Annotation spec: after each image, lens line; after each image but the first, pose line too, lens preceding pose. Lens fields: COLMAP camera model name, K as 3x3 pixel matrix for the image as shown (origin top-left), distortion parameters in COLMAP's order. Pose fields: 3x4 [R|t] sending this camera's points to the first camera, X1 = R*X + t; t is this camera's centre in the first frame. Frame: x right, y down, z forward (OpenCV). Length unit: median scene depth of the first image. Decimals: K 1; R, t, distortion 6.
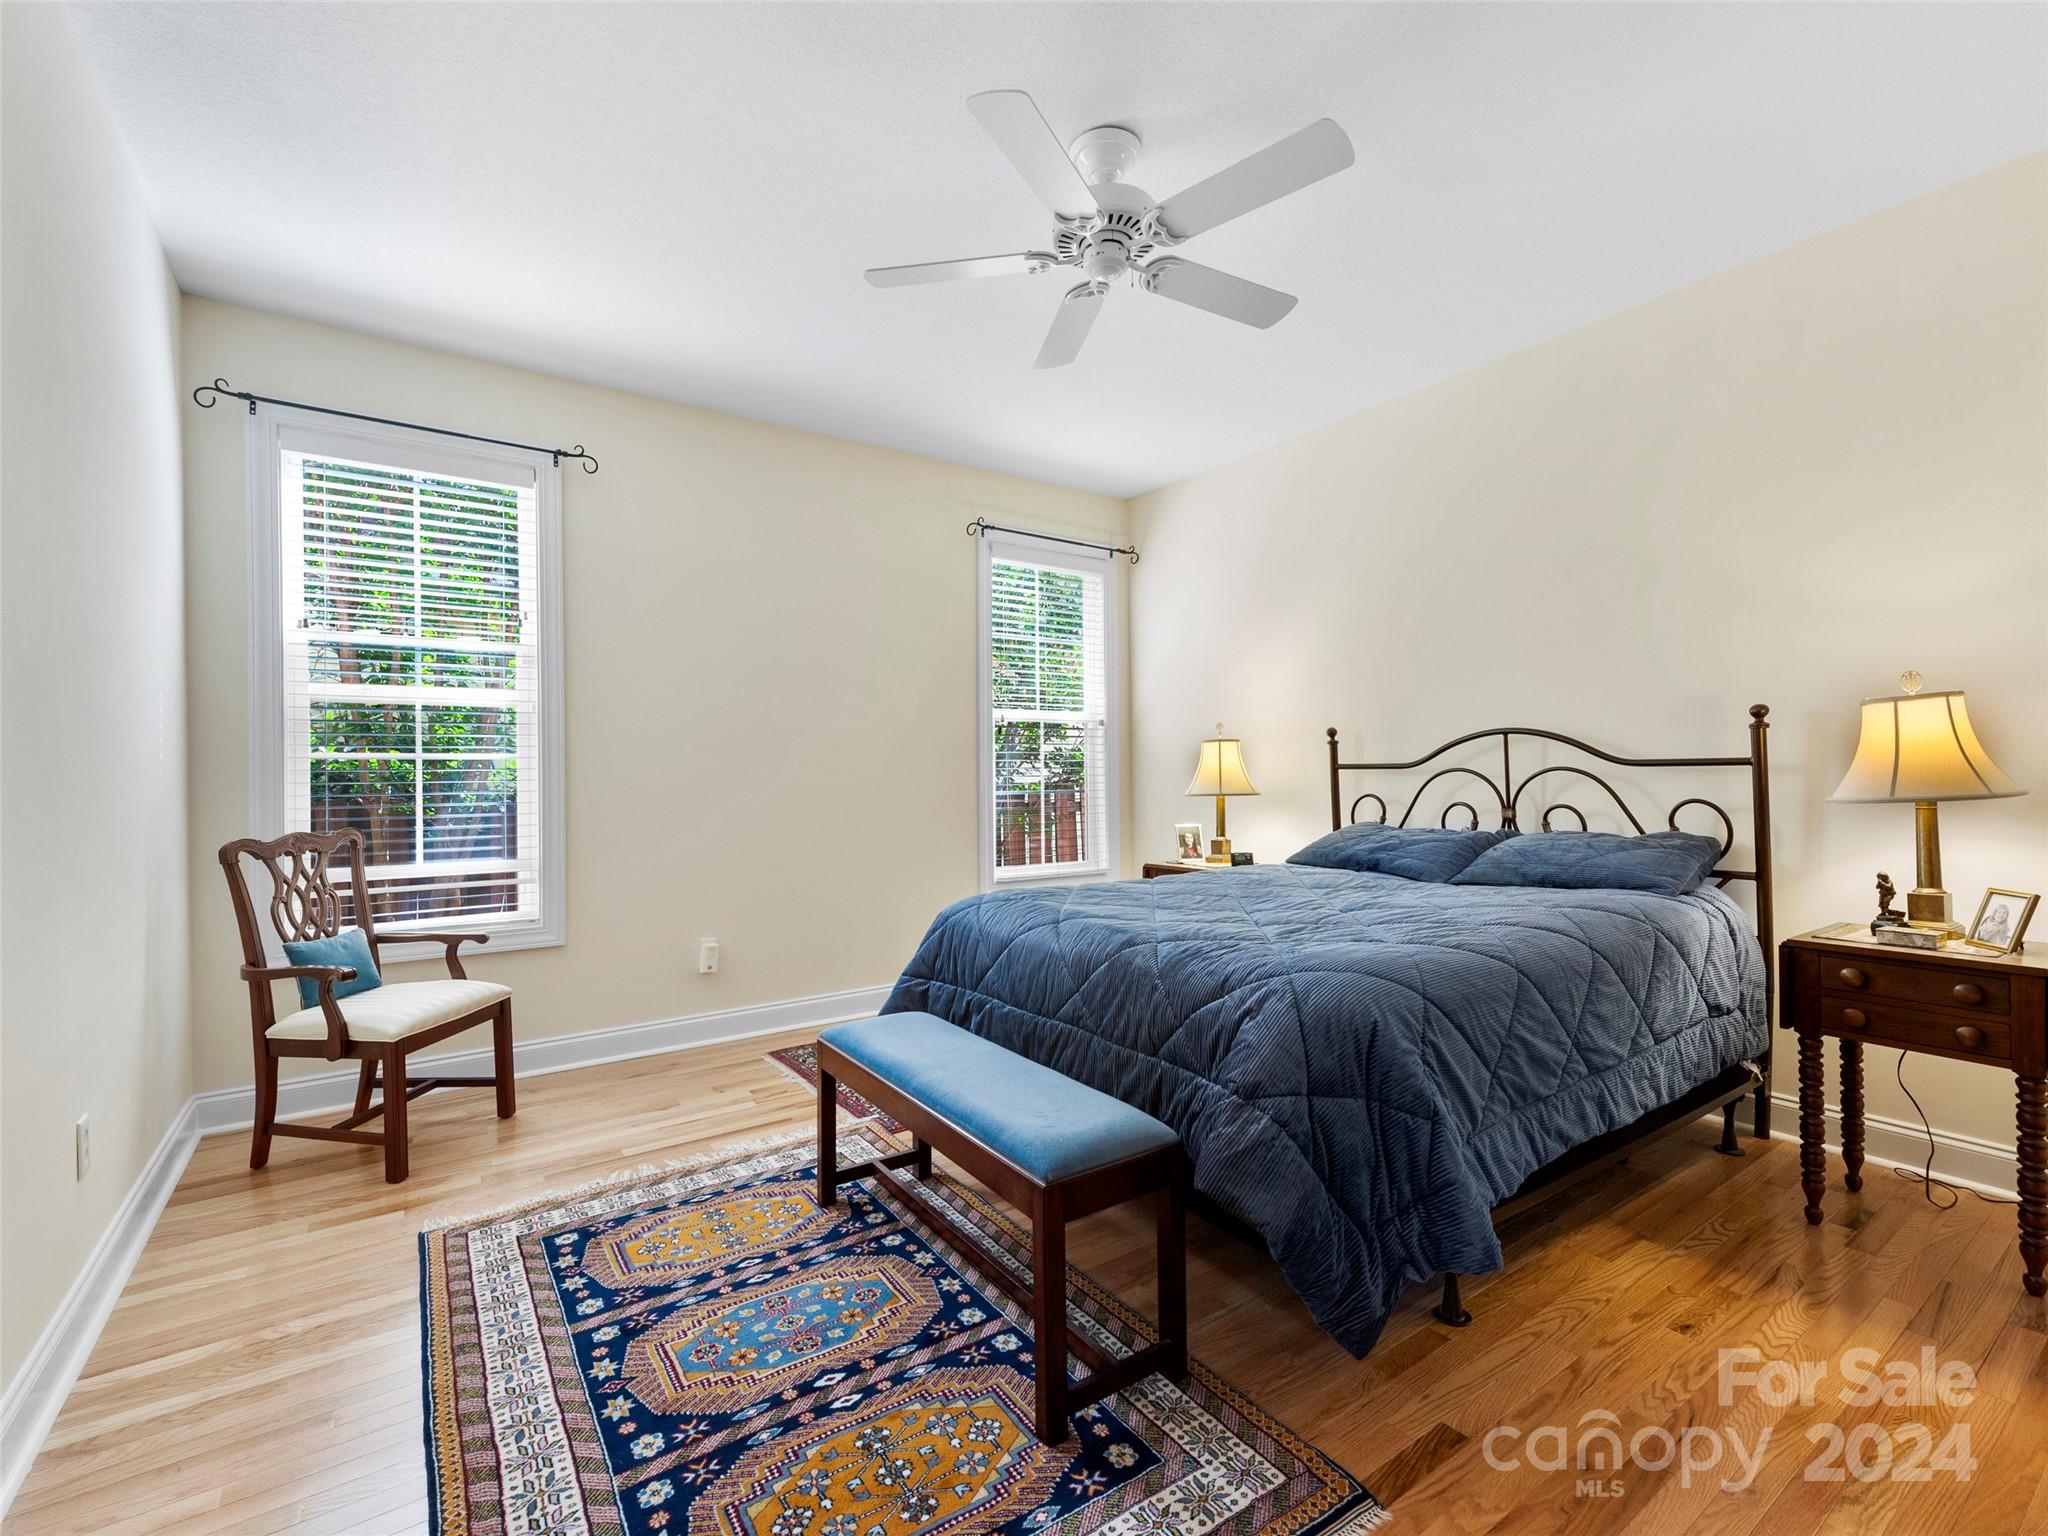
lens RADIAL K [[903.6, 0, 1024.0], [0, 903.6, 768.0], [0, 0, 1]] dist [0.016276, -0.000181]
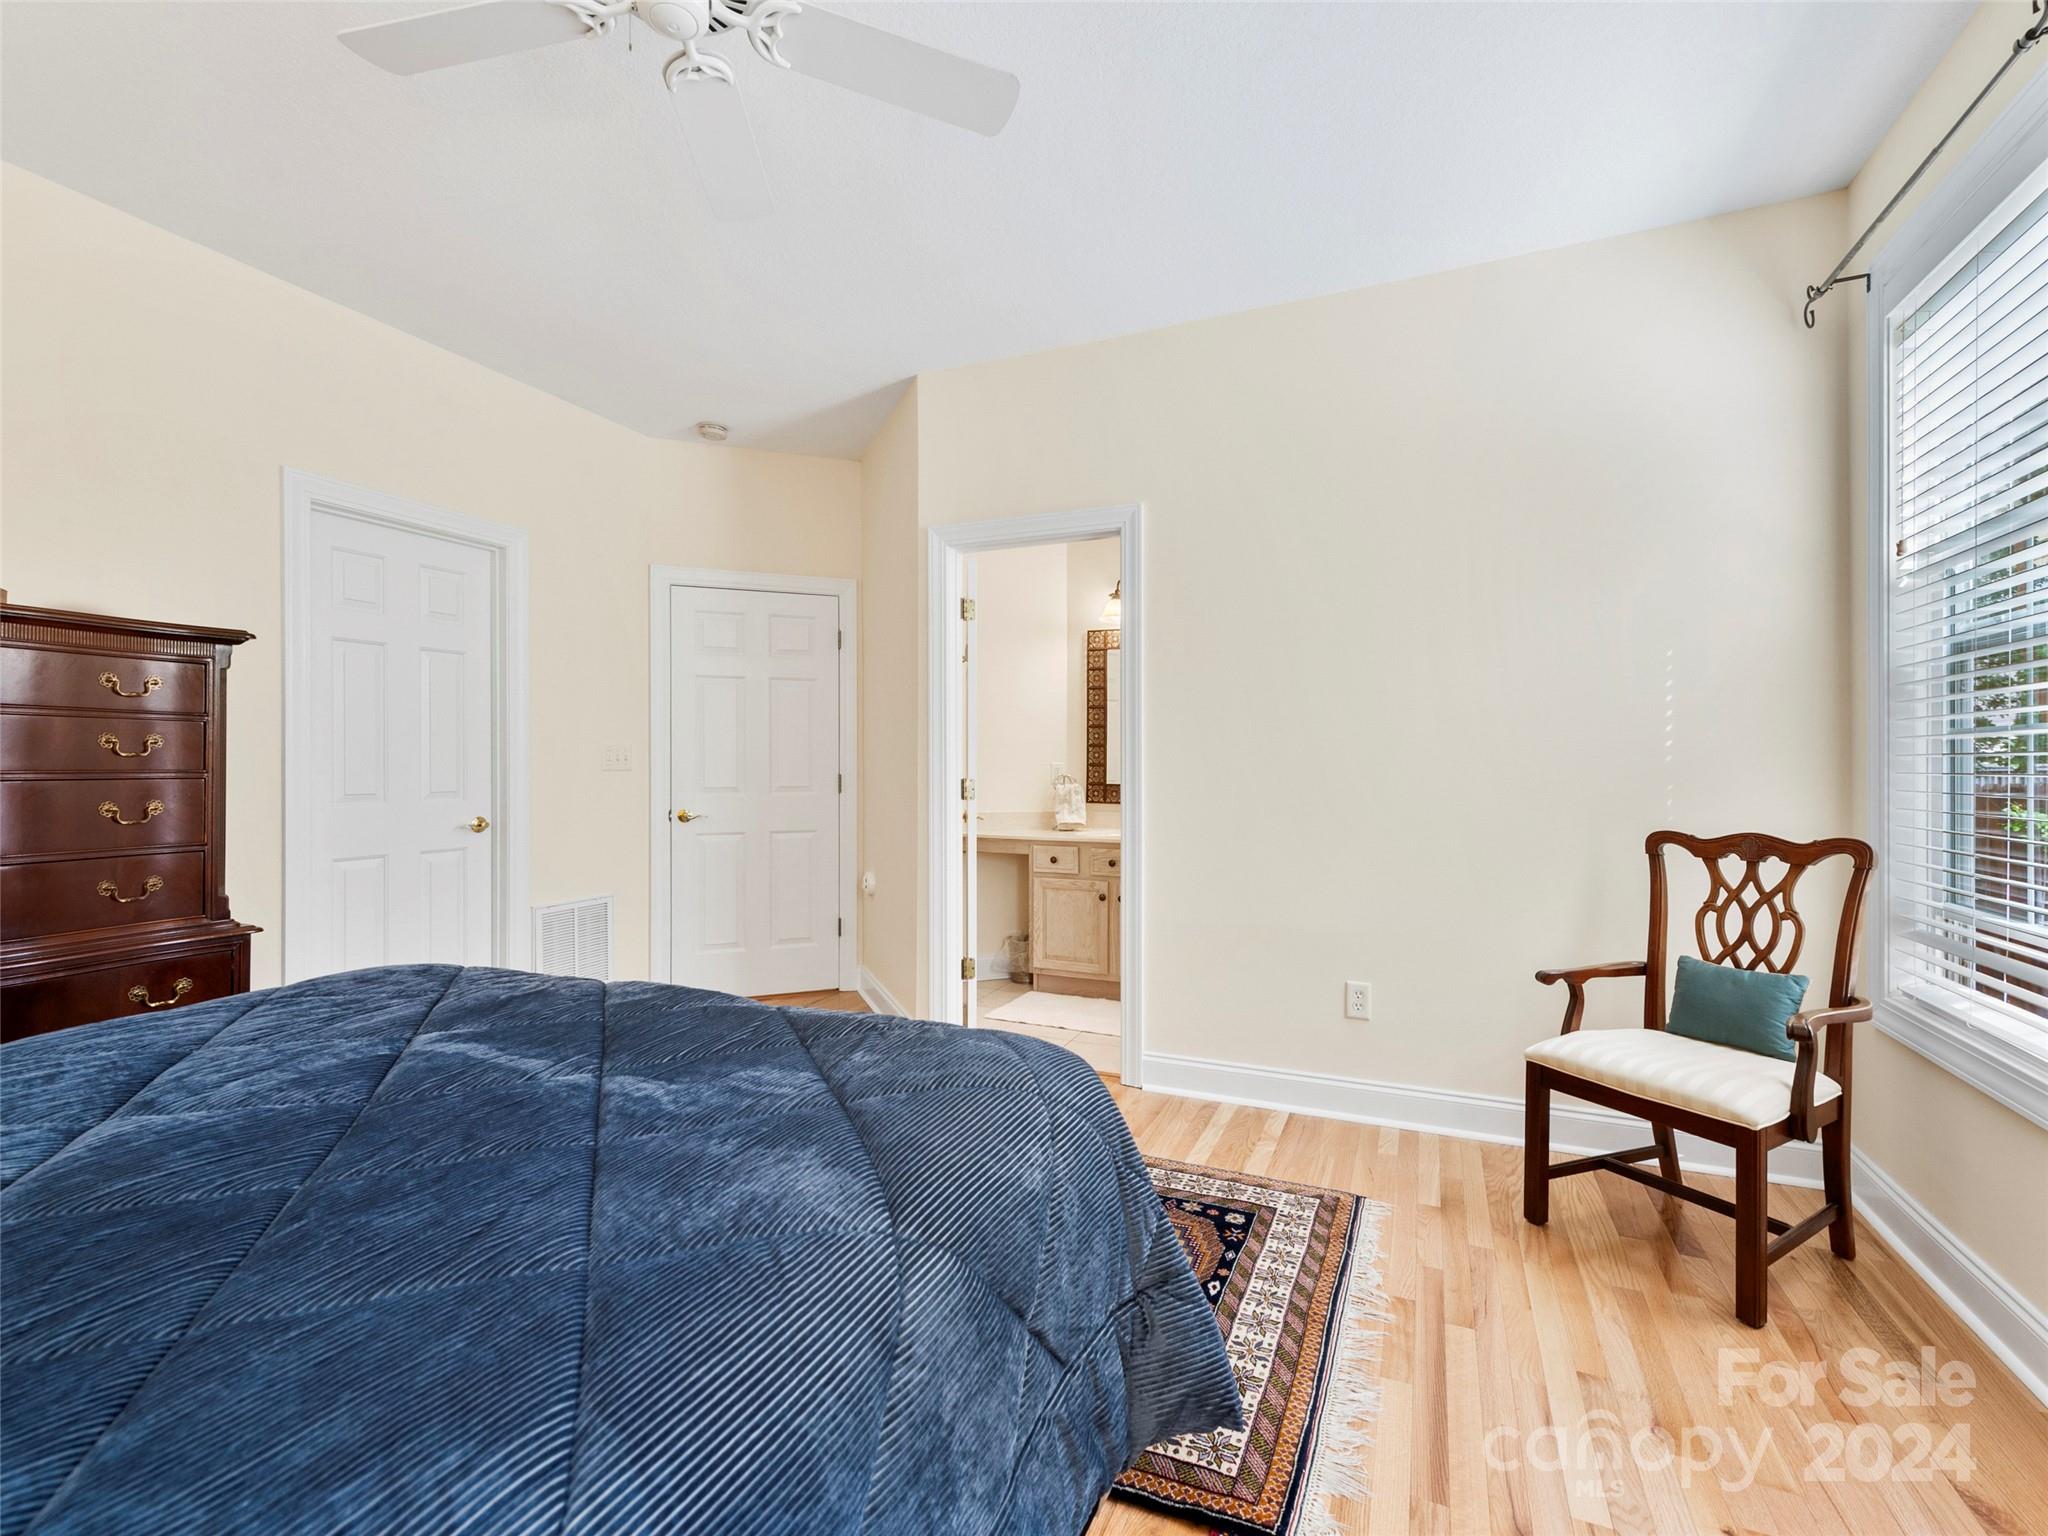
lens RADIAL K [[903.6, 0, 1024.0], [0, 903.6, 768.0], [0, 0, 1]] dist [0.016276, -0.000181]
pose [[-0.854838, 0.005377, -0.518867, 0.210998], [0.004124, 0.999985, 0.003568, 0.010964], [0.518878, 0.000910, -0.854848, 1.672657]]
